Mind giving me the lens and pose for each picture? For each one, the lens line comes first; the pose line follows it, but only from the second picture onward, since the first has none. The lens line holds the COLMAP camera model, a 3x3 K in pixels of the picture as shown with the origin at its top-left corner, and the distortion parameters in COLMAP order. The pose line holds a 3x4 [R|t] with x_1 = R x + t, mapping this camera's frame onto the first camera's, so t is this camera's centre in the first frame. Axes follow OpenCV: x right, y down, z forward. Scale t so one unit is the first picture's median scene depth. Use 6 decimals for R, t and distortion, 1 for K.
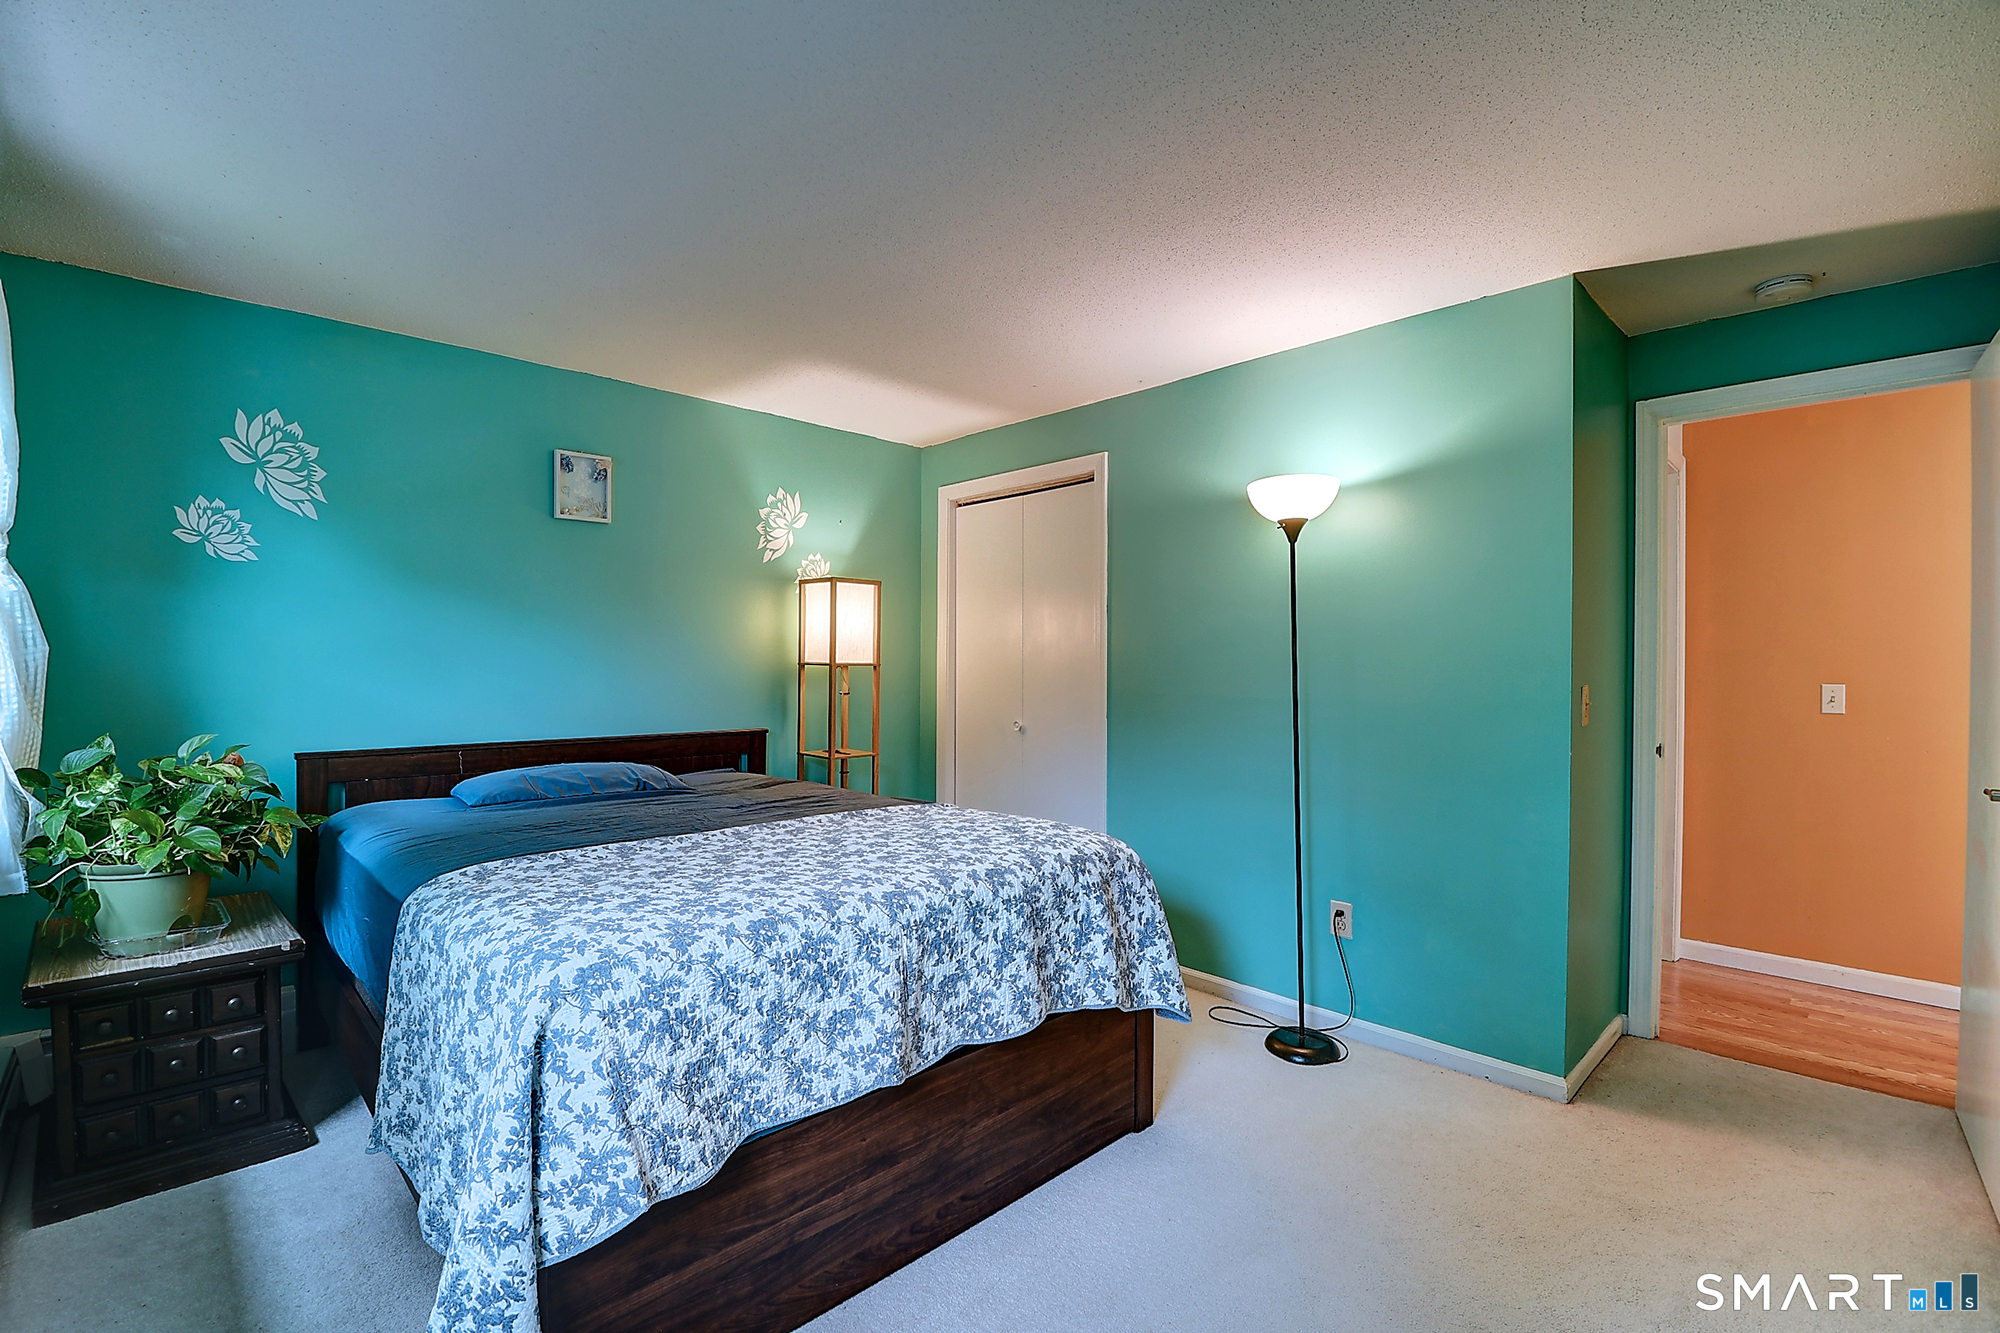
lens RADIAL K [[886.5, 0, 984.8], [0, 886.5, 663.1], [0, 0, 1]] dist [-0.008483, -0.006609]
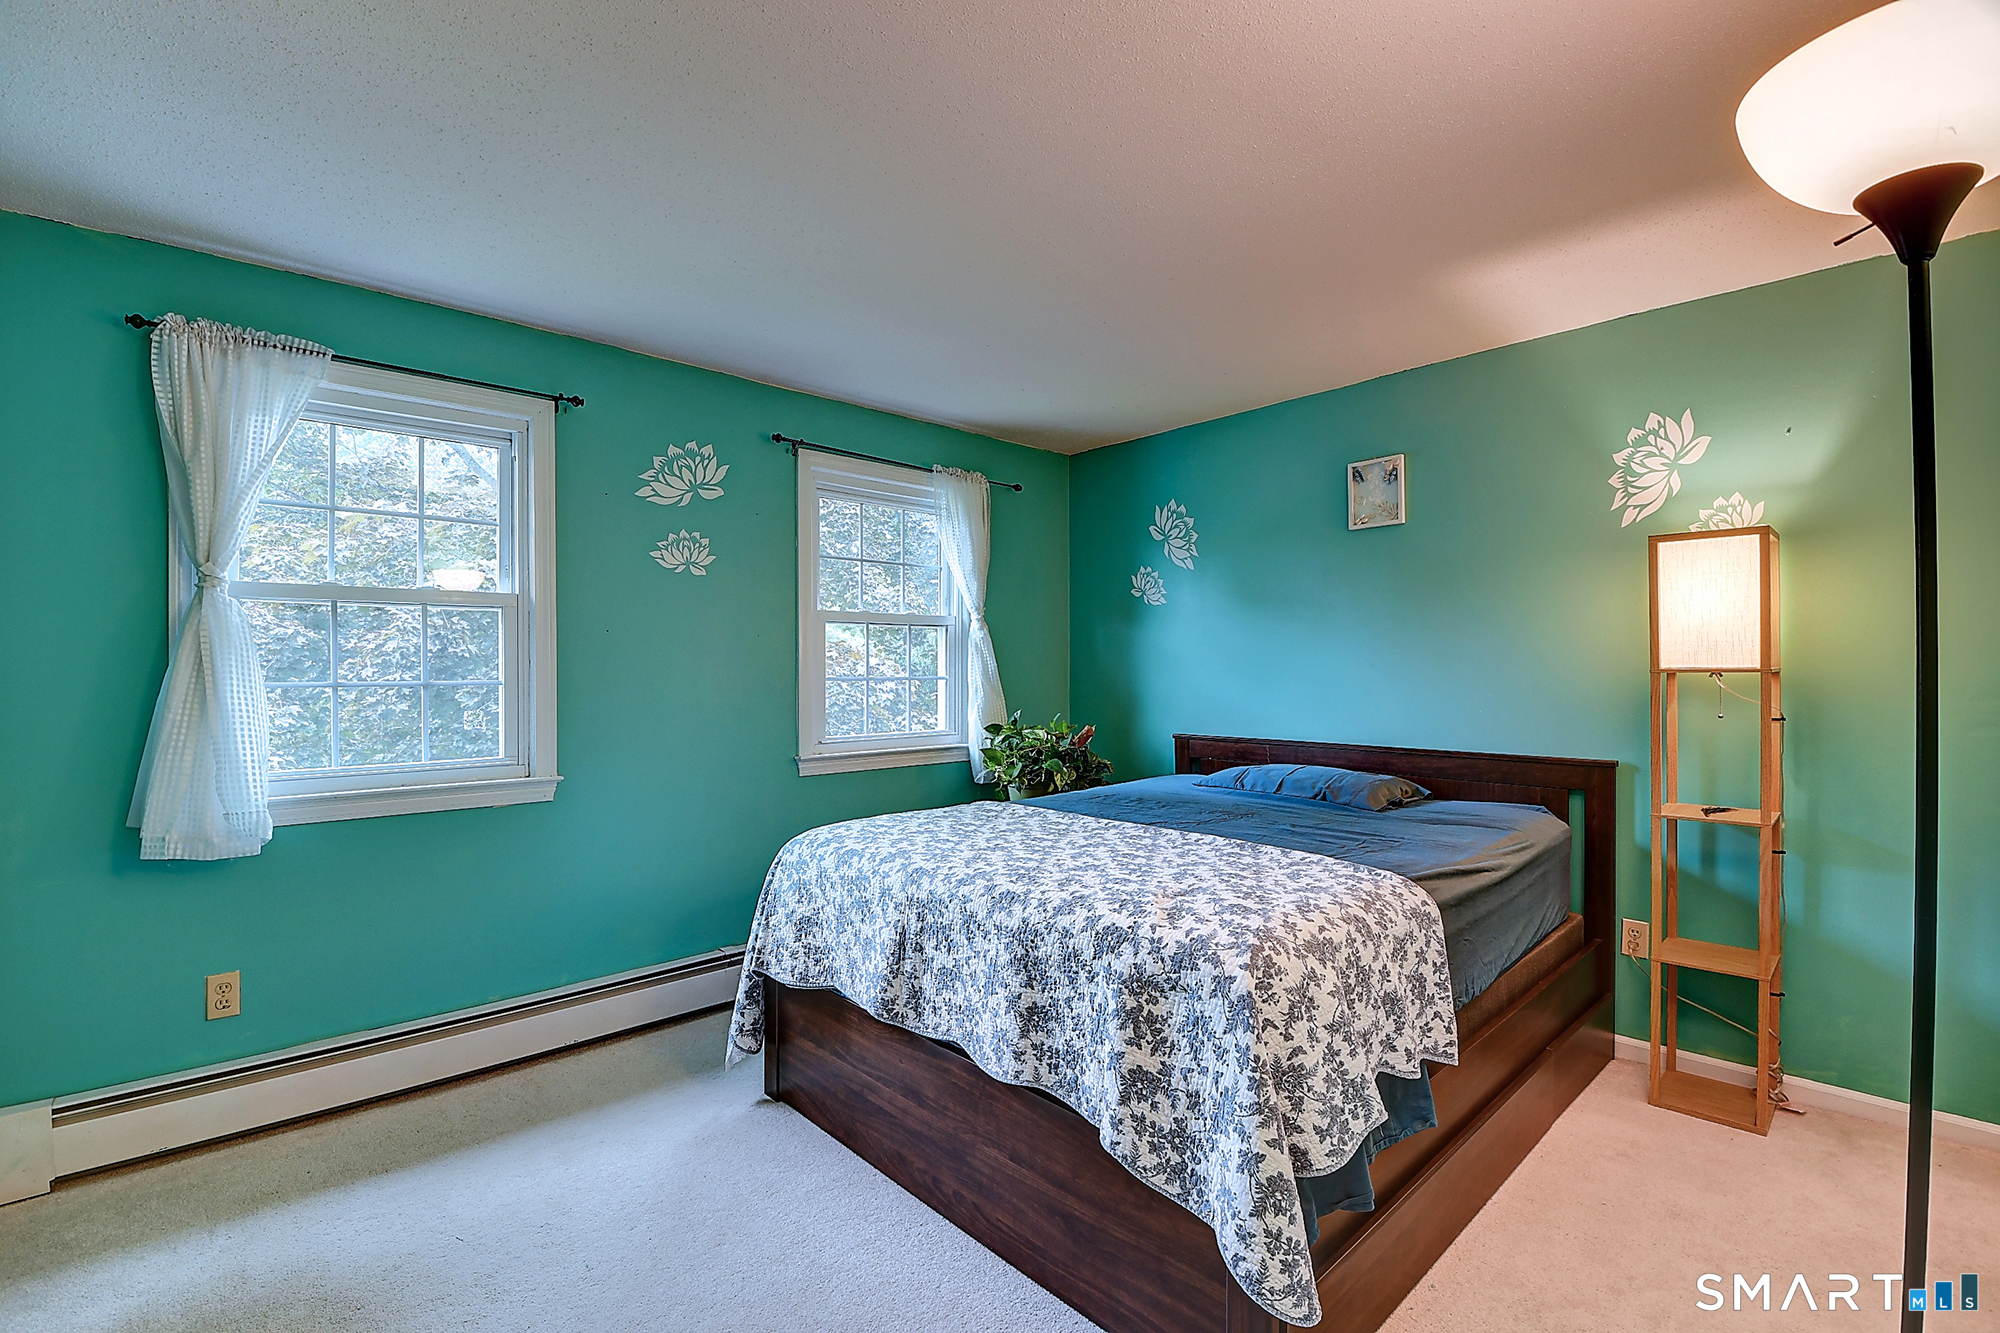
lens RADIAL K [[886.5, 0, 986.3], [0, 886.5, 672.7], [0, 0, 1]] dist [-0.008483, -0.006609]
pose [[-0.040126, -0.002453, -0.999192, 0.699976], [0.003773, 0.999989, -0.002607, 0.004737], [0.999188, -0.003874, -0.040116, 0.758852]]
